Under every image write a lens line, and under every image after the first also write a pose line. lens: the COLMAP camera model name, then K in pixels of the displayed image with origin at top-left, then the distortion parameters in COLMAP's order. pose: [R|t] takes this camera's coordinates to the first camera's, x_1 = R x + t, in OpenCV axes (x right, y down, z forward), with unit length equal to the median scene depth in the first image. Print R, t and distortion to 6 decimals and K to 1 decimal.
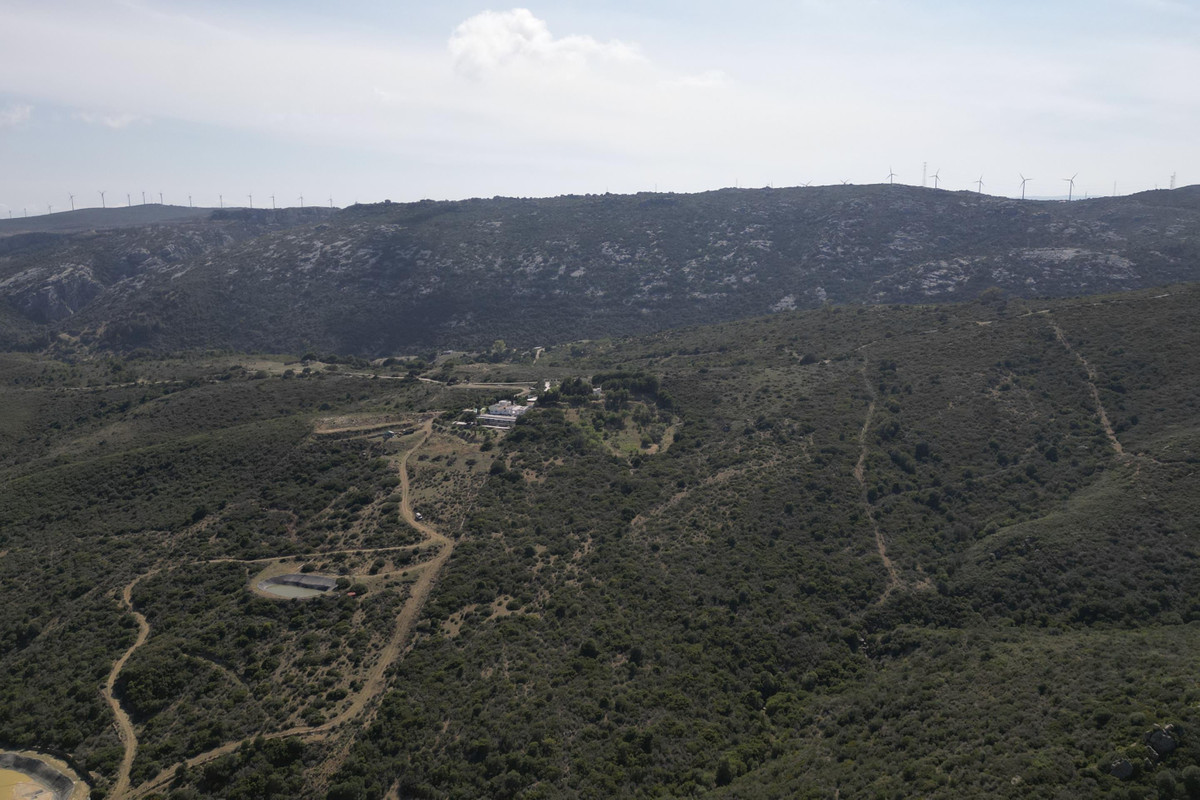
lens RADIAL K [[990.5, 0, 597.2], [0, 990.5, 393.7], [0, 0, 1]] dist [0.084055, -0.090404]
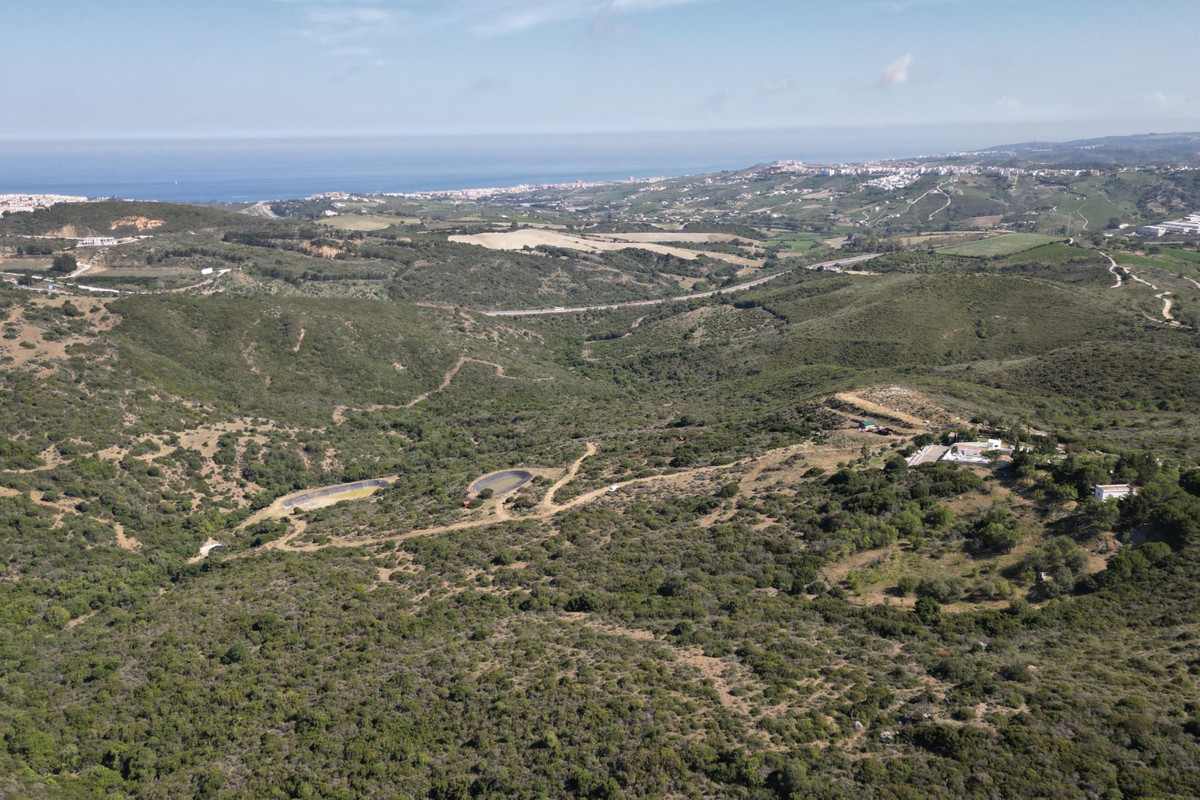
lens RADIAL K [[990.5, 0, 600.0], [0, 990.5, 401.9], [0, 0, 1]] dist [0.084055, -0.090404]
pose [[-0.084591, 0.269009, -0.959416, 0.592784], [-0.156394, 0.947348, 0.279415, -0.175269], [0.984066, 0.173683, -0.038066, 0.989009]]
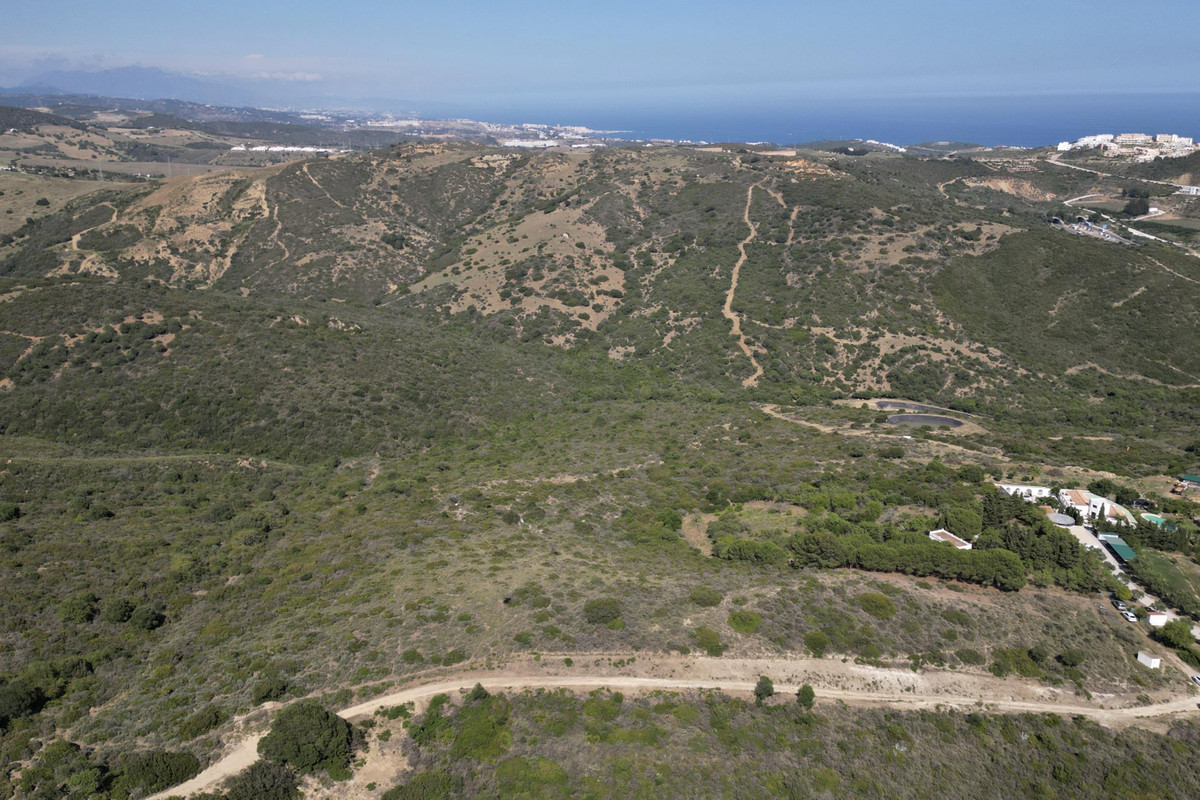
lens RADIAL K [[990.5, 0, 598.9], [0, 990.5, 406.3], [0, 0, 1]] dist [0.084055, -0.090404]
pose [[-0.967364, 0.088513, -0.237427, 0.271266], [-0.029641, 0.891043, 0.452951, -0.276522], [0.251650, 0.445206, -0.859339, 1.626069]]
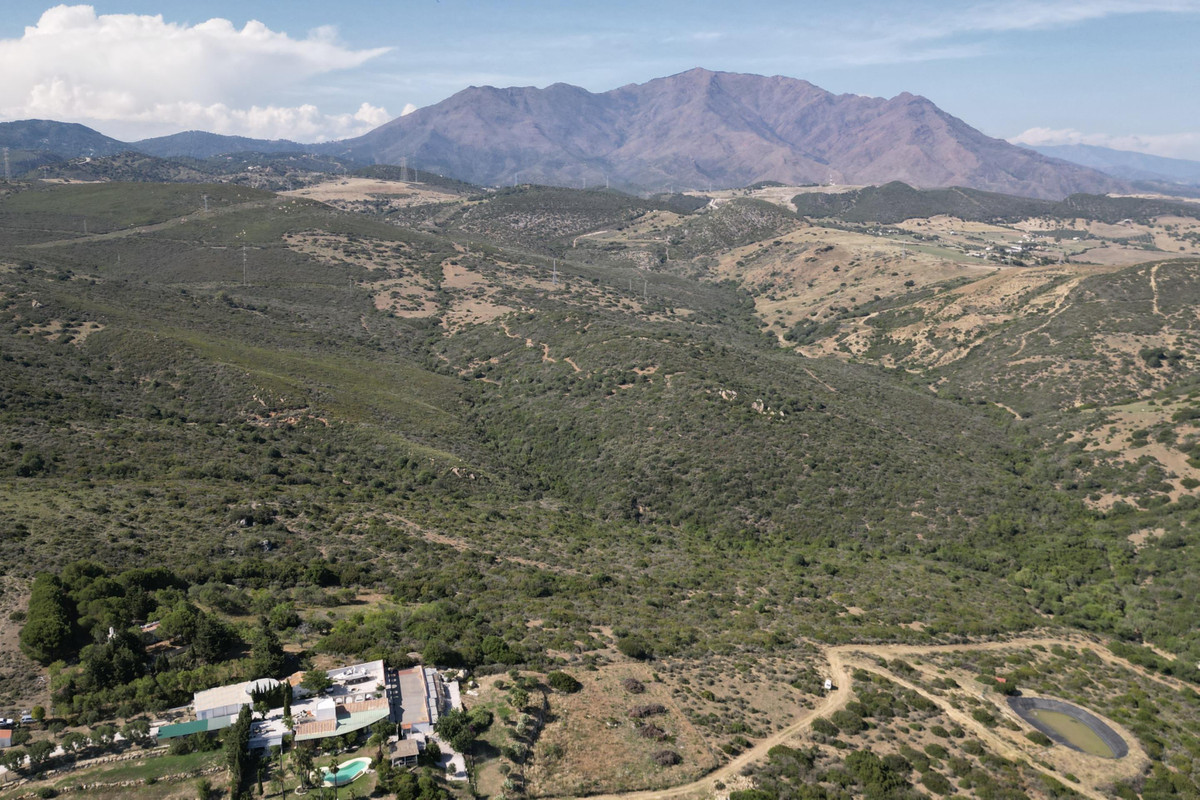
lens RADIAL K [[990.5, 0, 598.1], [0, 990.5, 412.0], [0, 0, 1]] dist [0.084055, -0.090404]
pose [[-0.643735, -0.148968, 0.750609, -0.502918], [0.145204, 0.939272, 0.310939, -0.228191], [-0.751346, 0.309154, -0.583012, 1.372137]]
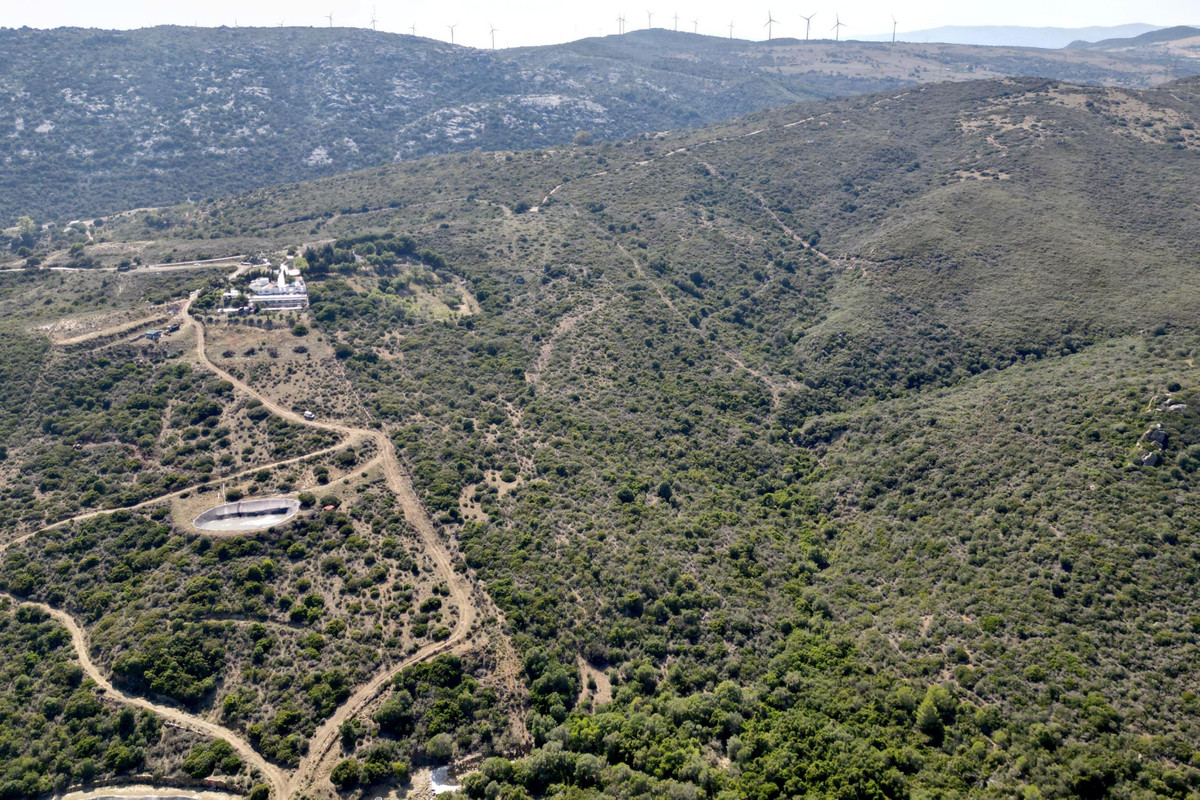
lens RADIAL K [[990.5, 0, 599.1], [0, 990.5, 395.7], [0, 0, 1]] dist [0.084055, -0.090404]
pose [[0.817870, -0.177381, 0.547381, -0.438001], [0.096491, 0.980107, 0.173434, -0.019788], [-0.567255, -0.089029, 0.818715, 0.140779]]
